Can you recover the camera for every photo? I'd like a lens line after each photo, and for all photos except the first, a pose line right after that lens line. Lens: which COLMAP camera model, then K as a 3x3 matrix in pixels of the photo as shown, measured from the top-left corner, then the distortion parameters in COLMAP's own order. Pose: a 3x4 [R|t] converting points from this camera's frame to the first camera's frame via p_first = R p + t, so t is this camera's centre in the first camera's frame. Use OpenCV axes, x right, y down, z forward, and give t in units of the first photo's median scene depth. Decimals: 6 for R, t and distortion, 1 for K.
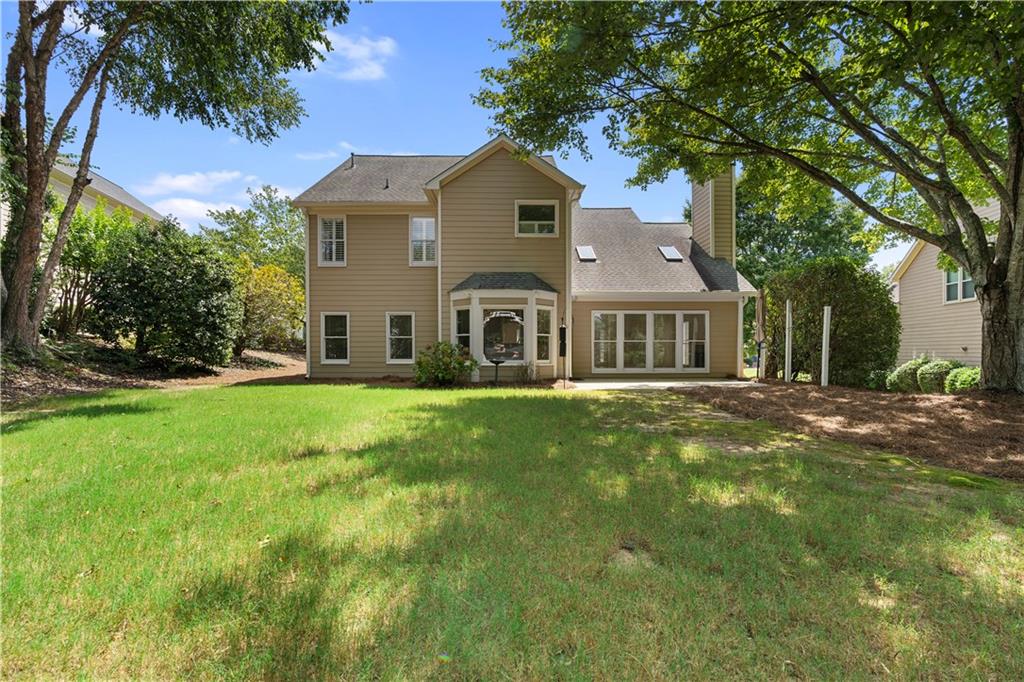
lens RADIAL K [[464.2, 0, 507.5], [0, 464.2, 347.6], [0, 0, 1]] dist [-0.011426, 0.005253]
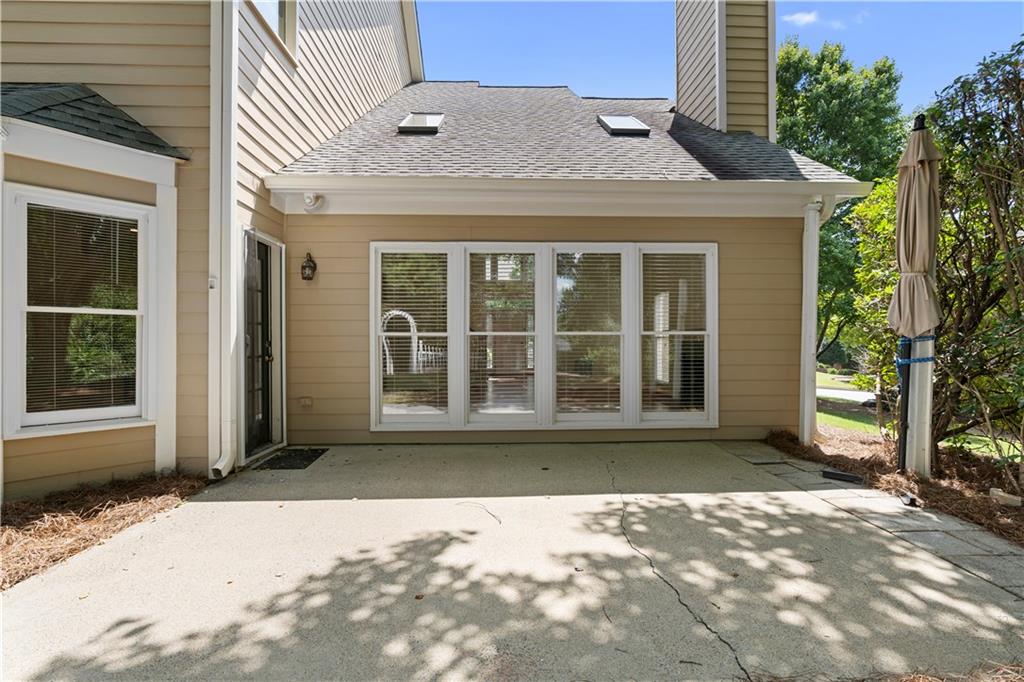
lens RADIAL K [[484.2, 0, 515.9], [0, 484.2, 337.7], [0, 0, 1]] dist [-0.001924, -0.000095]
pose [[0.999165, 0.000369, 0.040862, 0.271431], [-0.000369, 1.000000, 0.000014, -0.010519], [-0.040862, -0.000029, 0.999165, 0.646609]]
